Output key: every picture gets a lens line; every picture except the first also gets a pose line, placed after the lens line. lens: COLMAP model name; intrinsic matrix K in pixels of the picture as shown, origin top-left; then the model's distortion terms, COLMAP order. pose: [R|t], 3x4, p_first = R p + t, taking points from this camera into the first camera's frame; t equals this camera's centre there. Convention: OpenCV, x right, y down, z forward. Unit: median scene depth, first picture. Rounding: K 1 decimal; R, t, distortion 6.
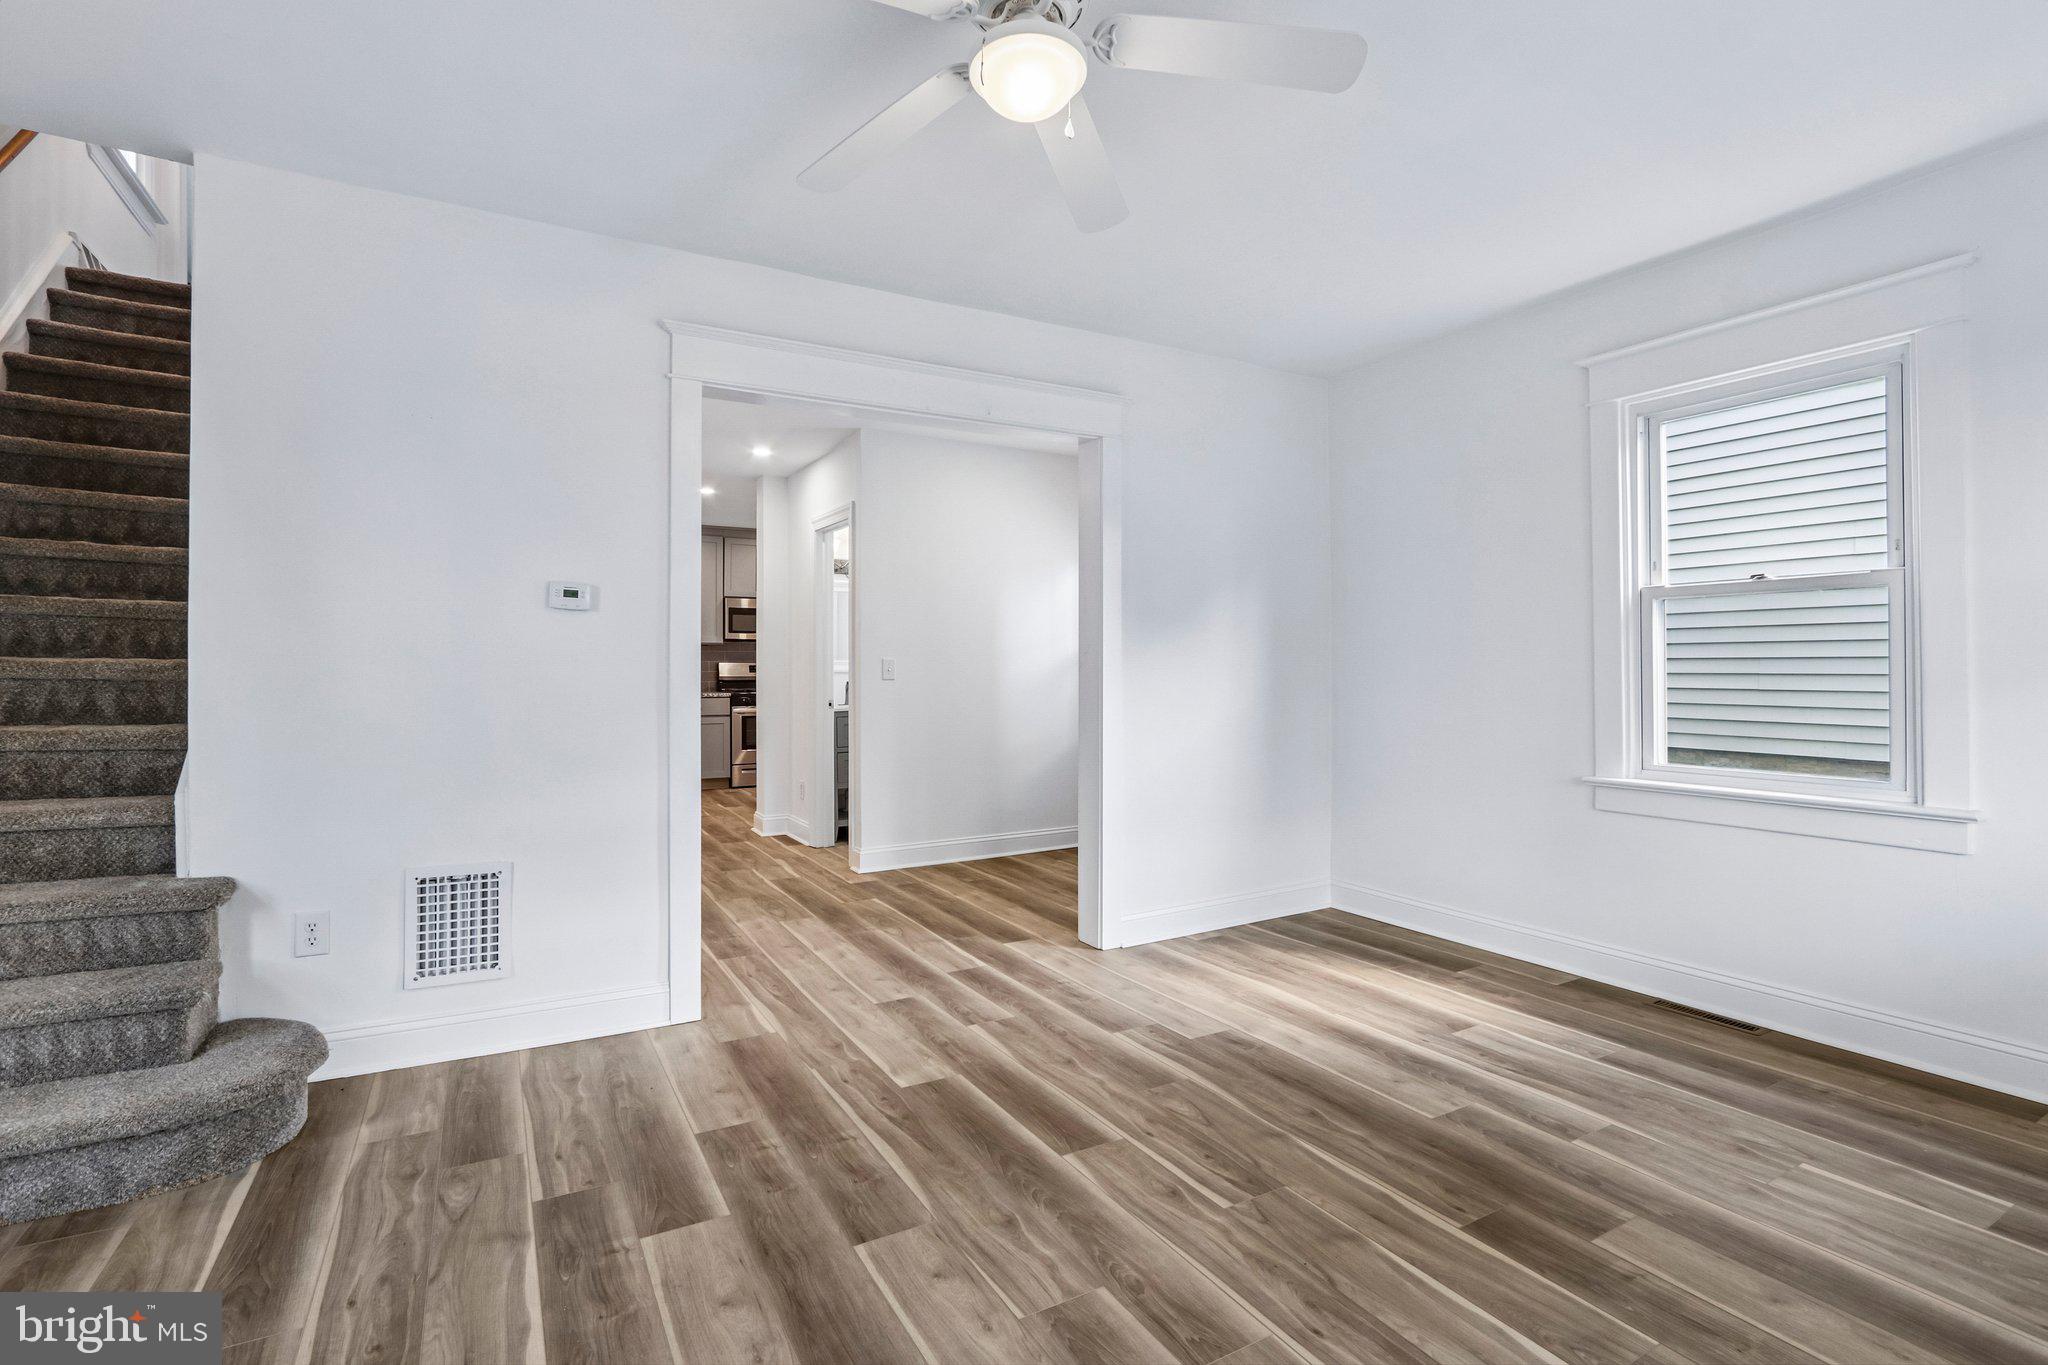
lens RADIAL K [[935.7, 0, 1008.3], [0, 935.7, 630.7], [0, 0, 1]] dist [-0.009990, -0.000149]
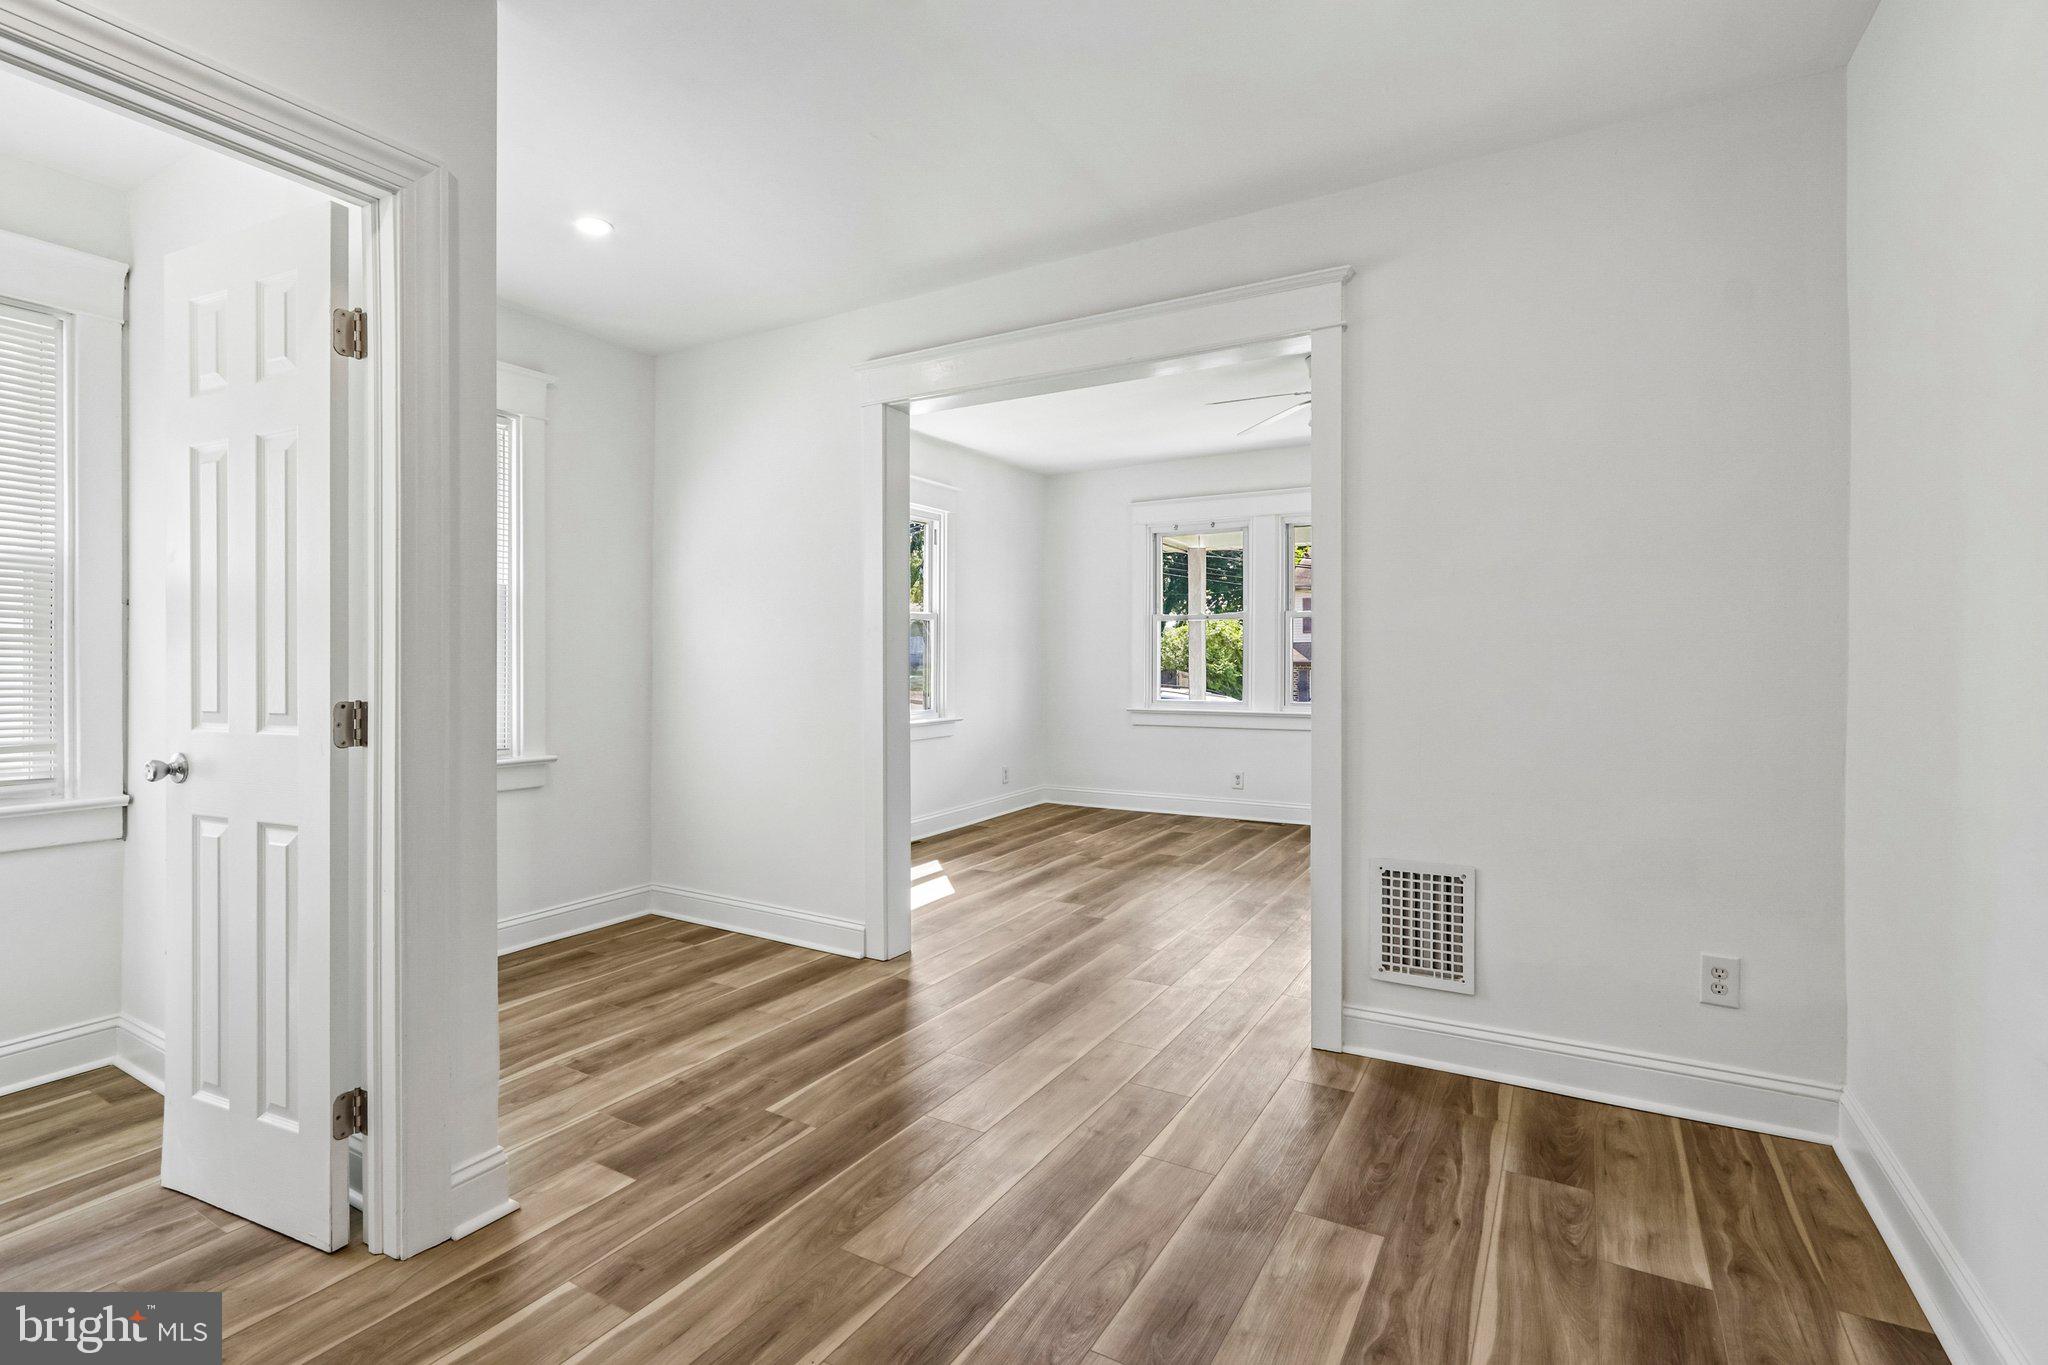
lens RADIAL K [[964.9, 0, 1021.3], [0, 964.9, 665.7], [0, 0, 1]] dist [-0.012212, 0.001324]
pose [[-0.506683, -0.005972, 0.862111, -1.314353], [-0.033294, 0.999366, -0.012644, 0.093538], [-0.861489, -0.035110, -0.506561, 2.291657]]
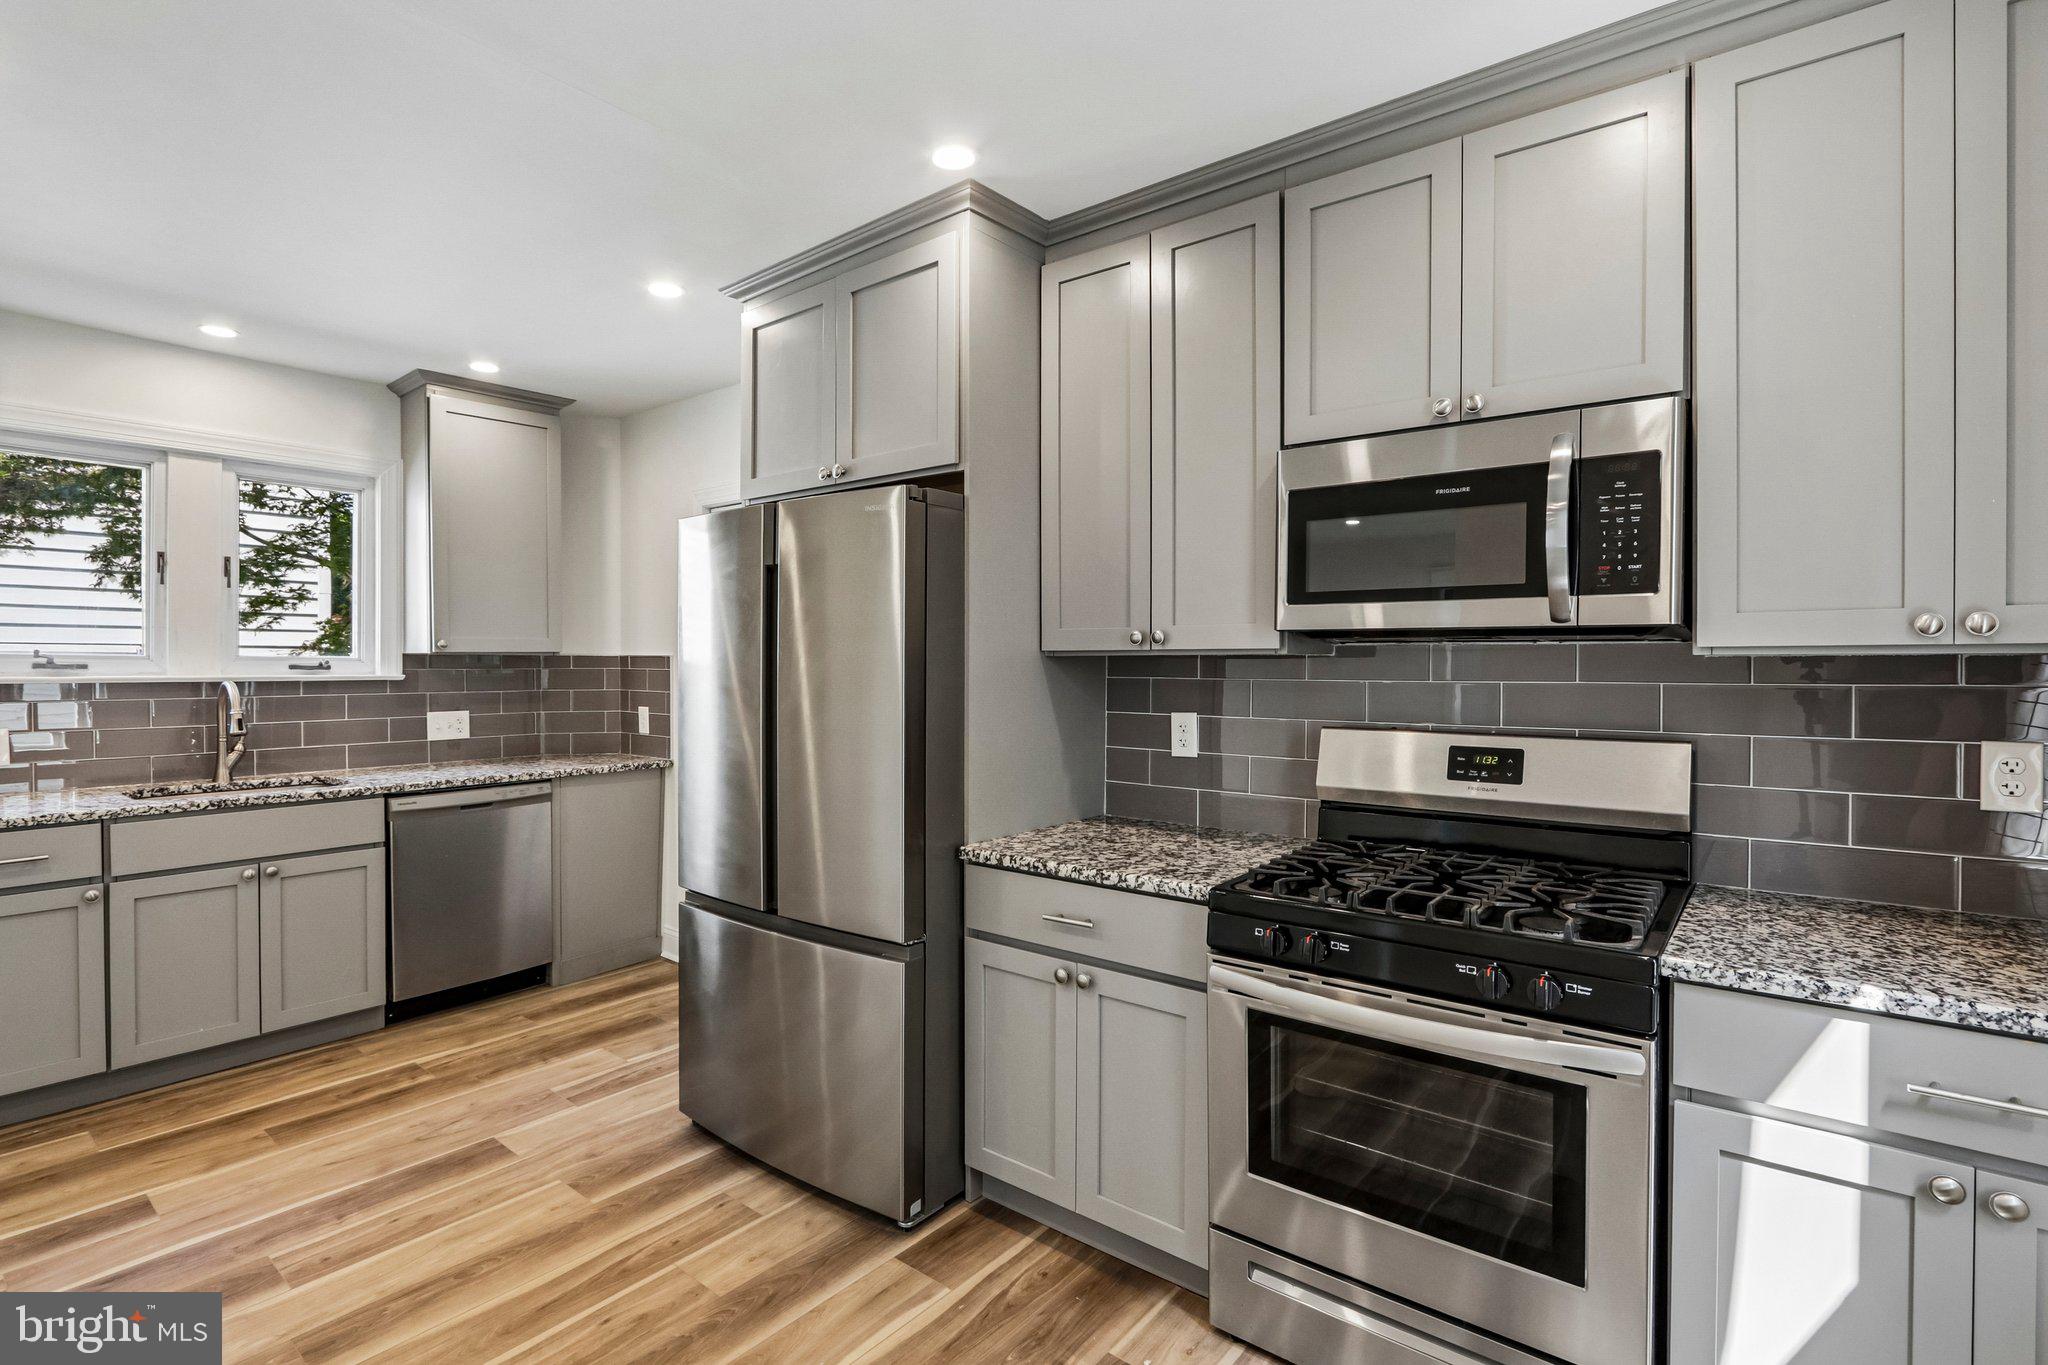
lens RADIAL K [[976.1, 0, 1011.5], [0, 976.1, 670.9], [0, 0, 1]] dist [-0.013891, 0.001054]
pose [[0.370160, 0.003264, -0.928962, -0.397772], [0.033203, 0.999308, 0.016741, 0.044113], [0.928374, -0.037041, 0.369796, 3.291699]]
